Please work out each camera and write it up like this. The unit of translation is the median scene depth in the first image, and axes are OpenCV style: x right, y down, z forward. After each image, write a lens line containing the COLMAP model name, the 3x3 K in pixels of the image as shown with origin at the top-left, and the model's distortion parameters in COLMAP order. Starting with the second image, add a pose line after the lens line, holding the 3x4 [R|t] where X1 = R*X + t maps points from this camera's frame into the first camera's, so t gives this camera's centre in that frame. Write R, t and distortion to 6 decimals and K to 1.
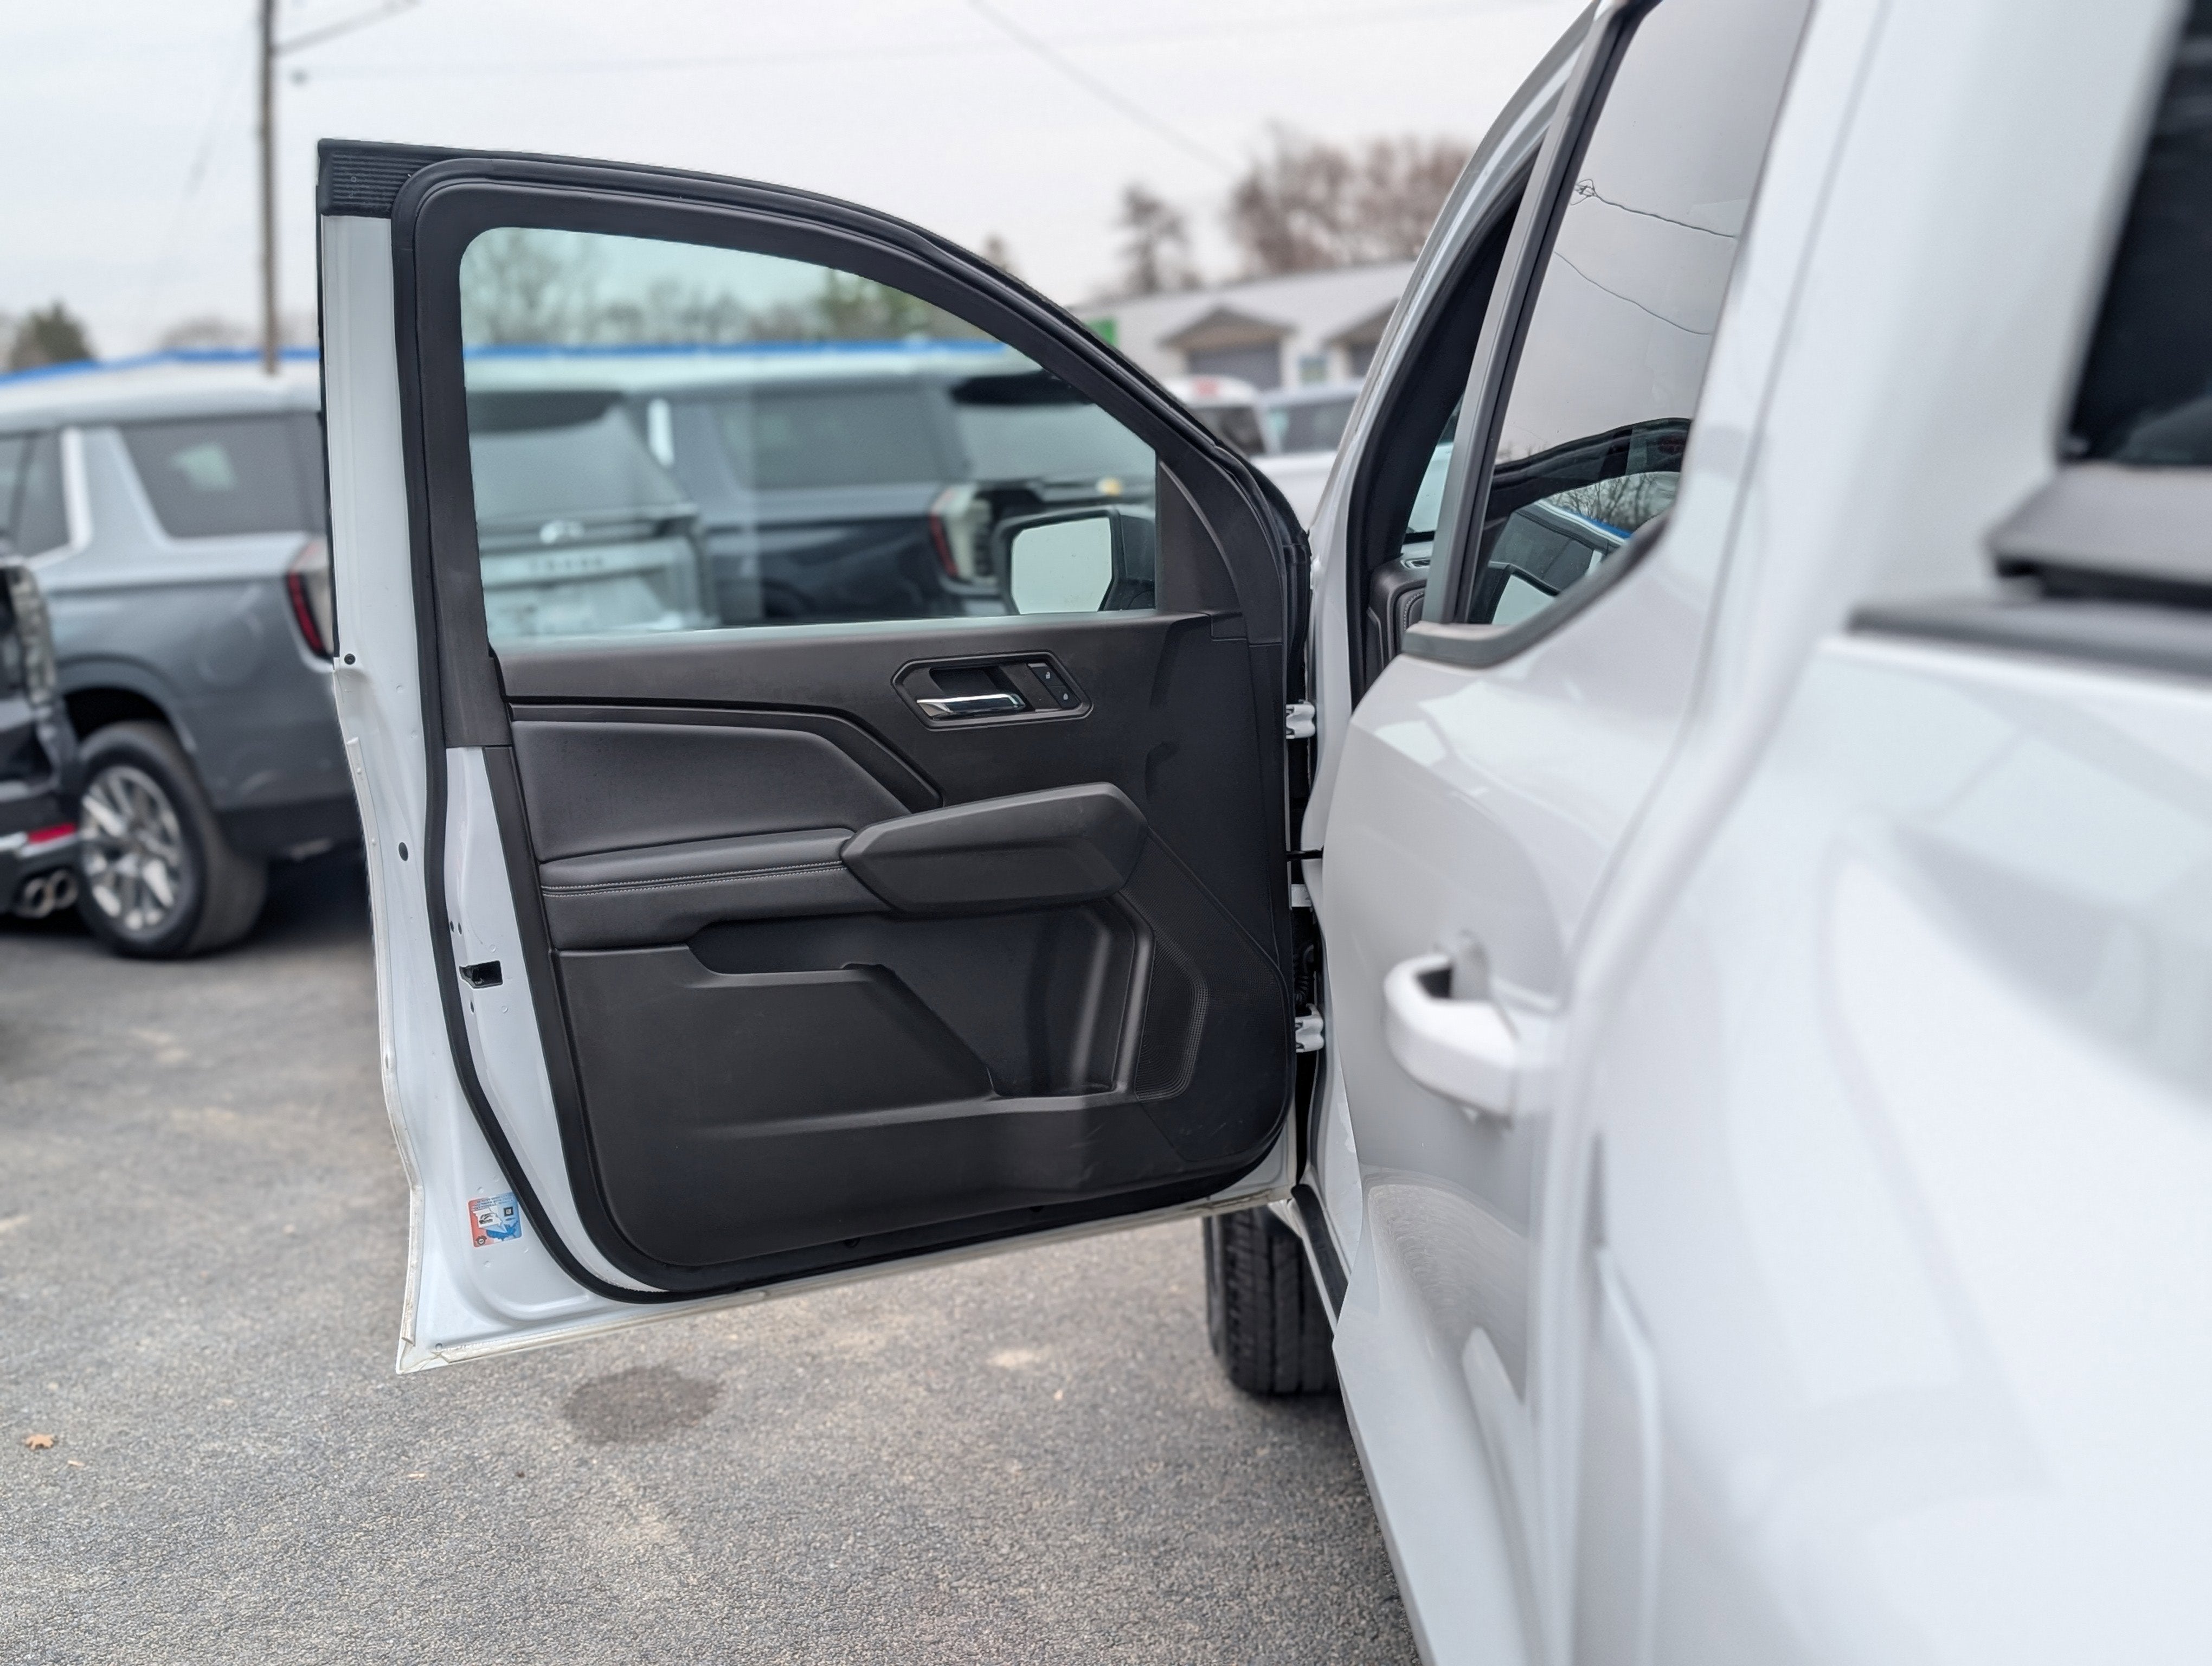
lens RADIAL K [[2419.5, 0, 1112.7], [0, 2419.5, 824.9], [0, 0, 1]] dist [0.057724, -0.101215]
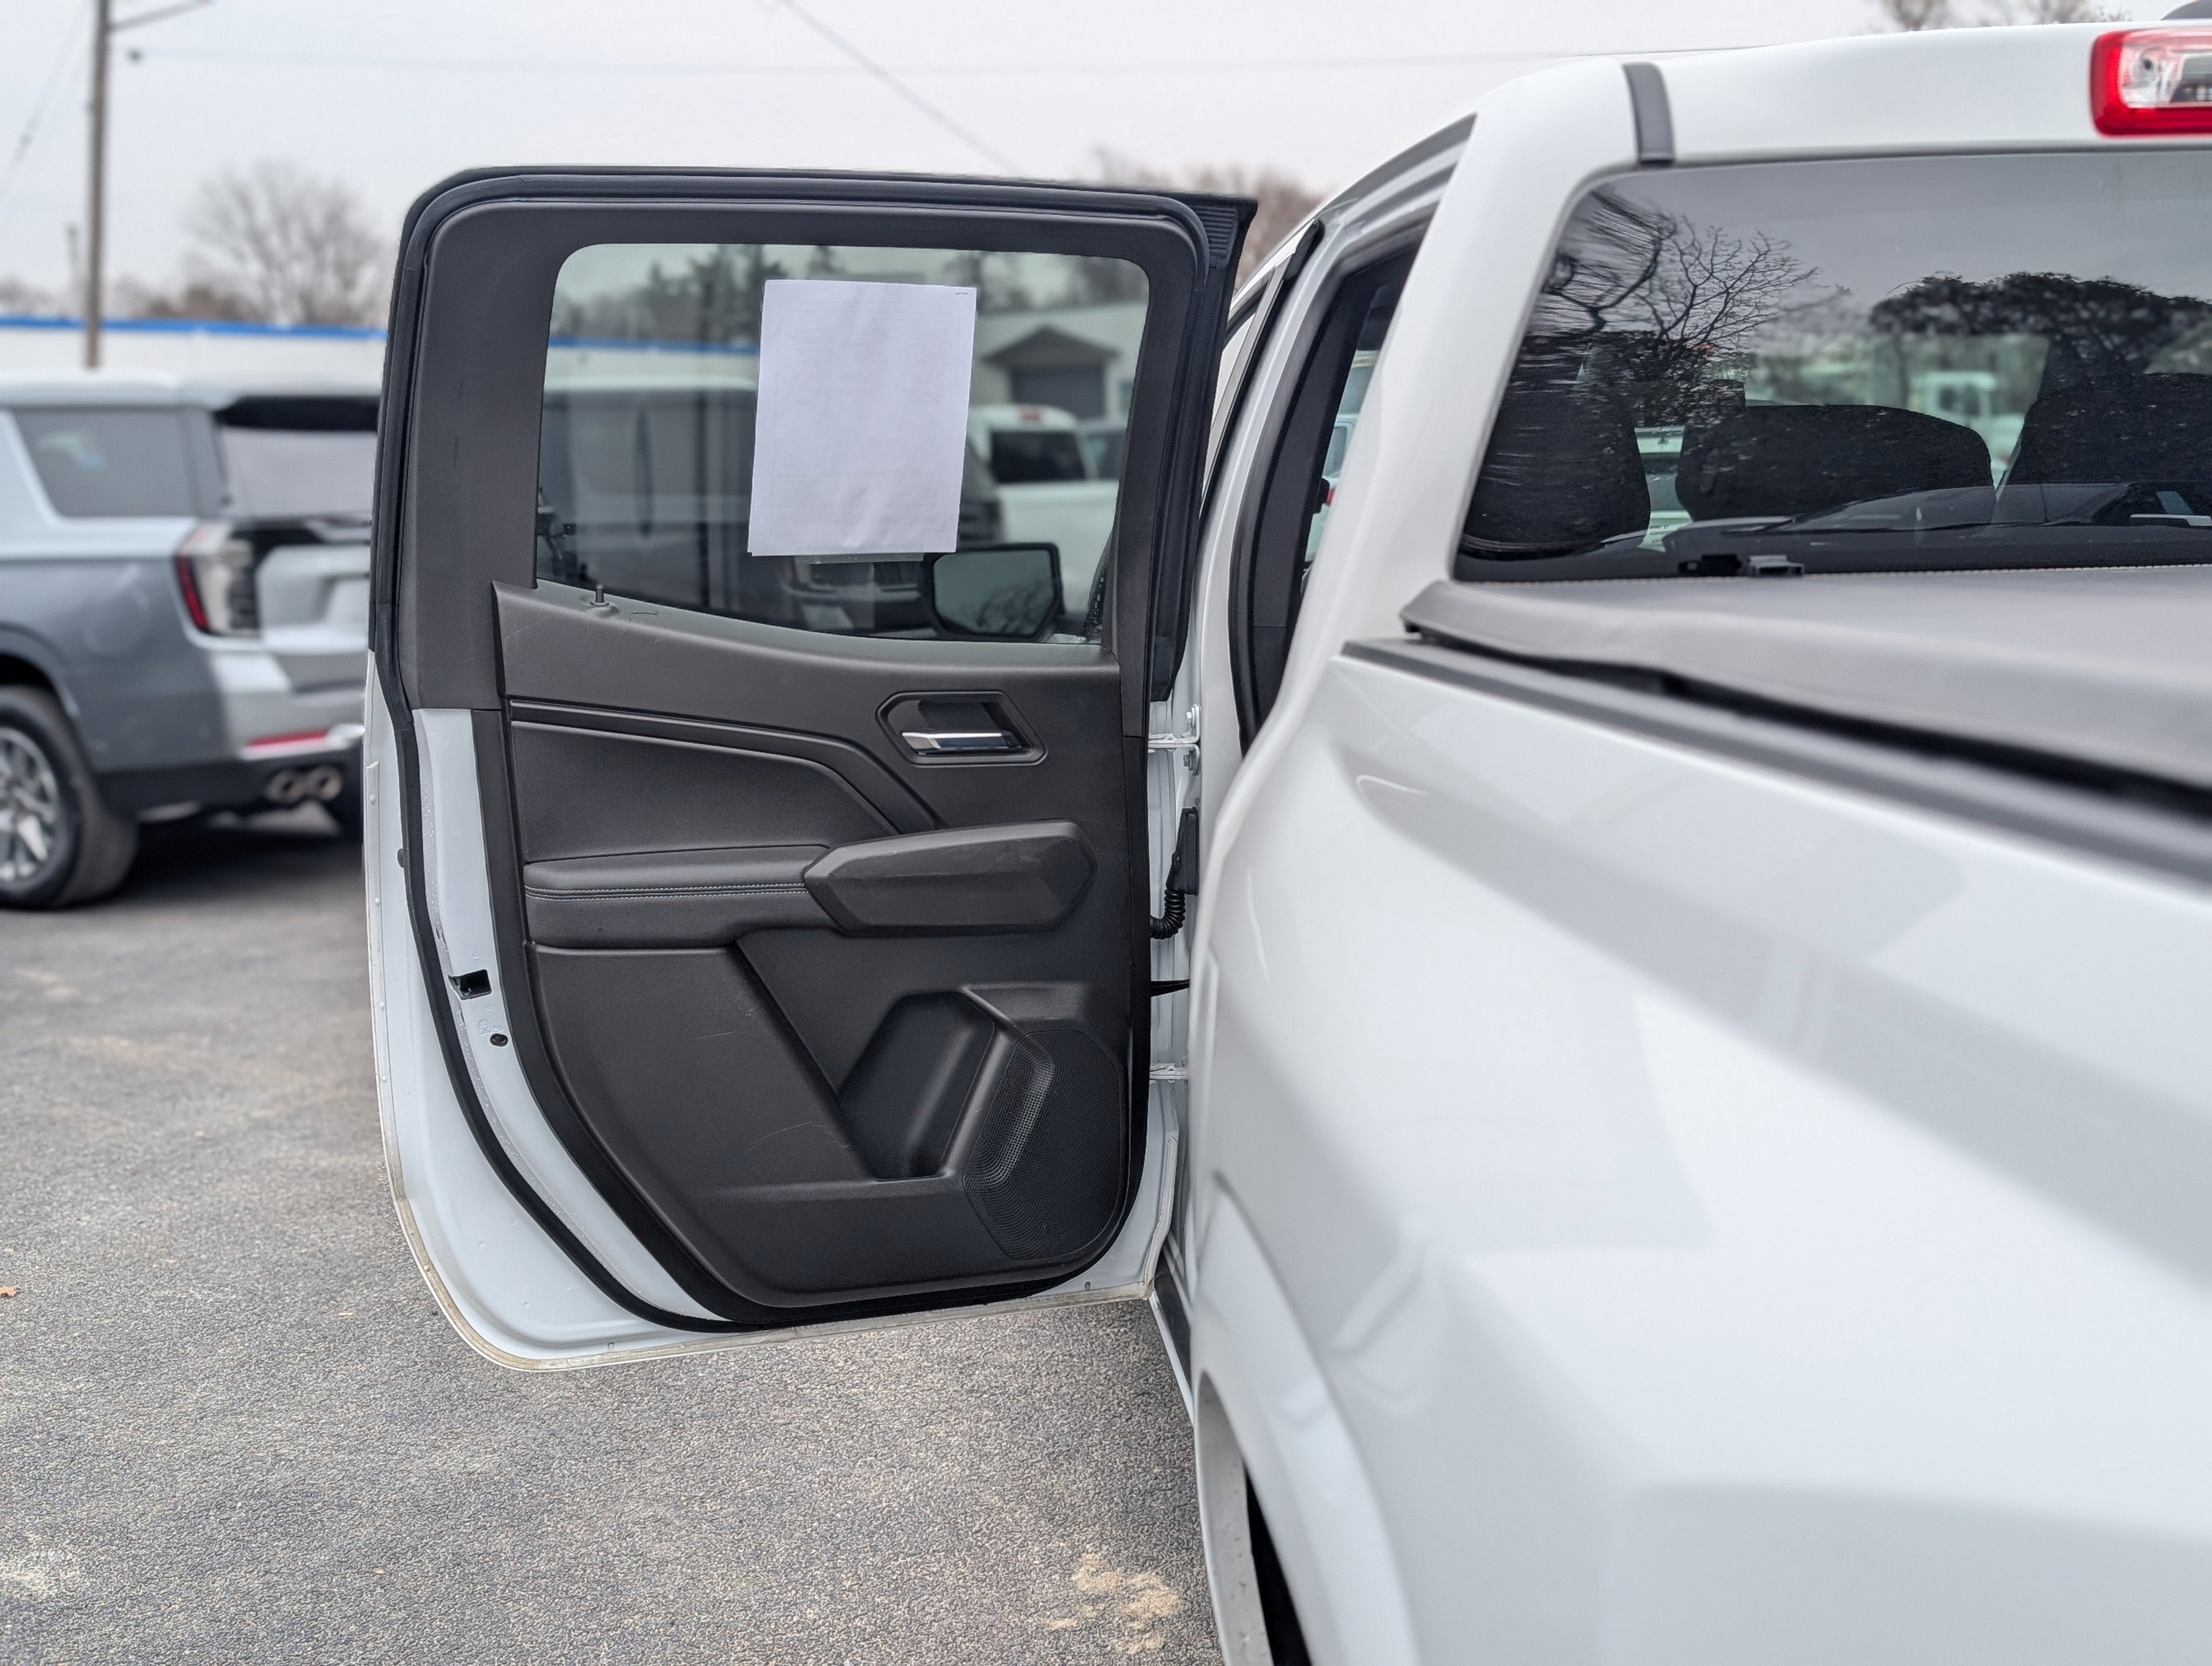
lens RADIAL K [[2405.3, 0, 1173.6], [0, 2405.3, 793.5], [0, 0, 1]] dist [0.012097, -0.010543]
pose [[0.994006, 0.034441, 0.103758, -0.006833], [-0.032608, 0.999282, -0.019313, 0.011935], [-0.104349, 0.015814, 0.994415, -0.145118]]
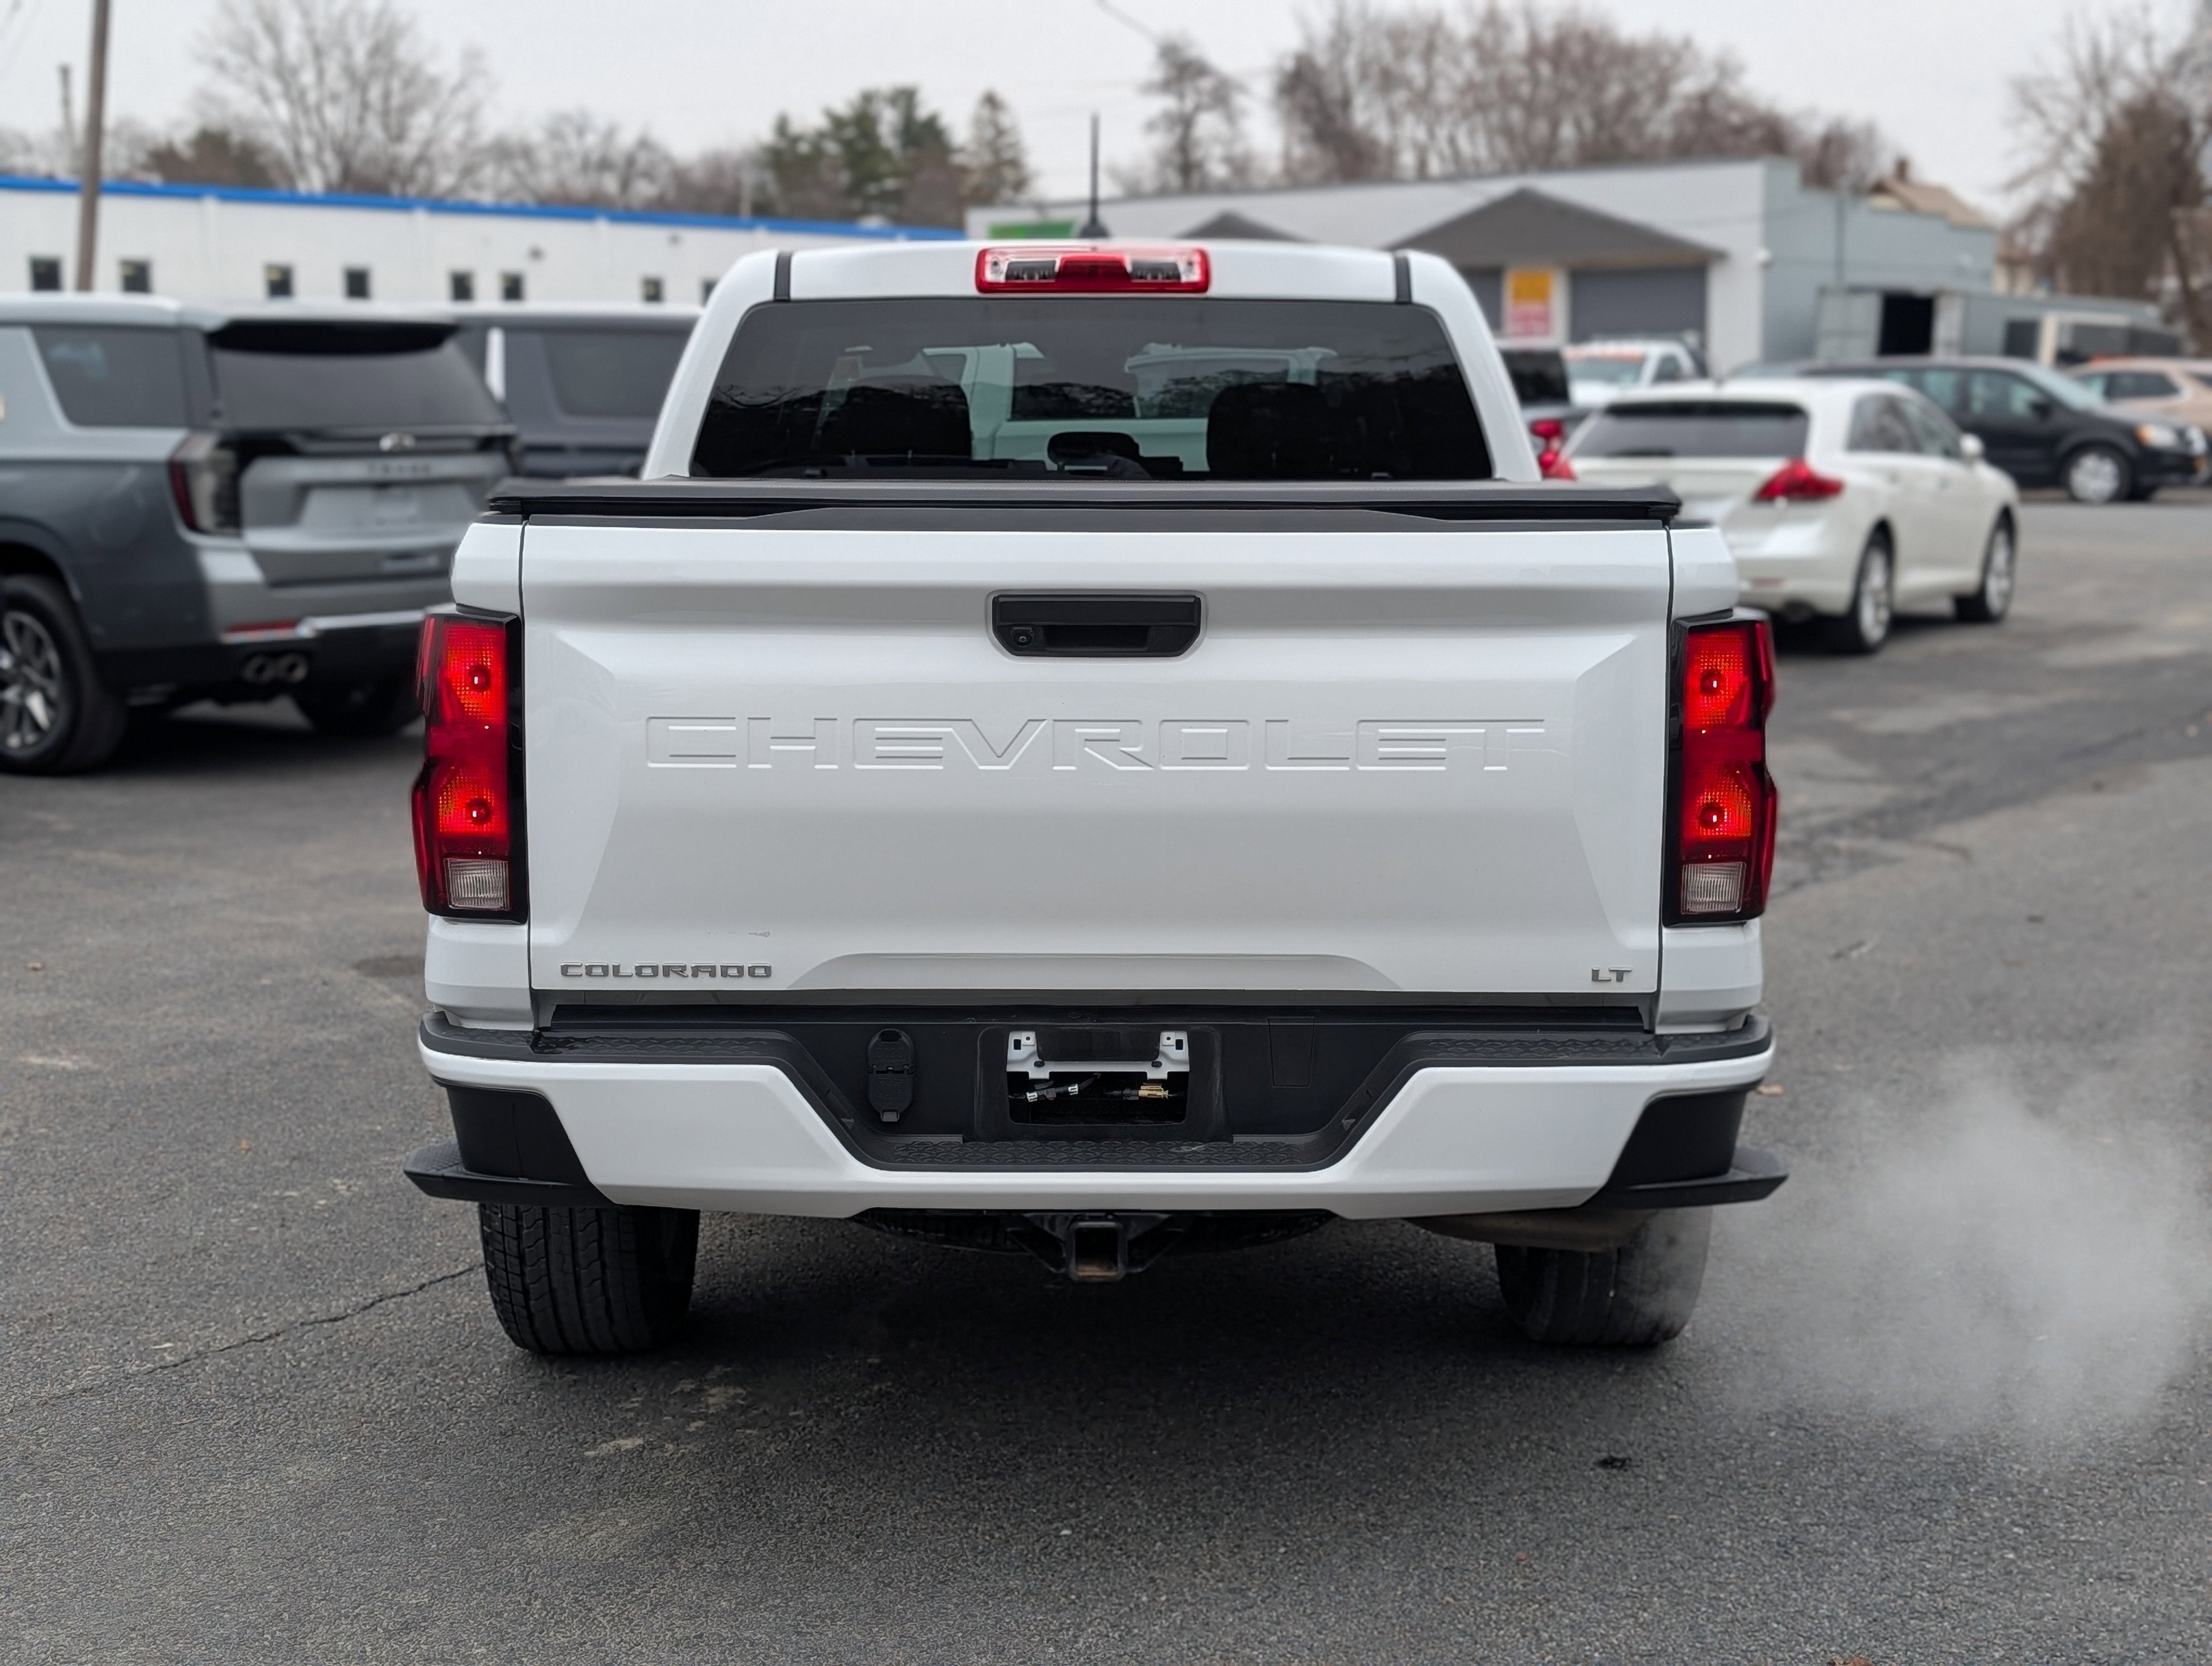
lens RADIAL K [[3174.9, 0, 1106.0], [0, 3174.9, 833.0], [0, 0, 1]] dist [0.118985, -0.336062]
pose [[0.997462, 0.071182, -0.001453, 0.192591], [-0.071193, 0.997414, -0.009858, 0.086971], [0.000748, 0.009937, 0.999950, -0.800331]]
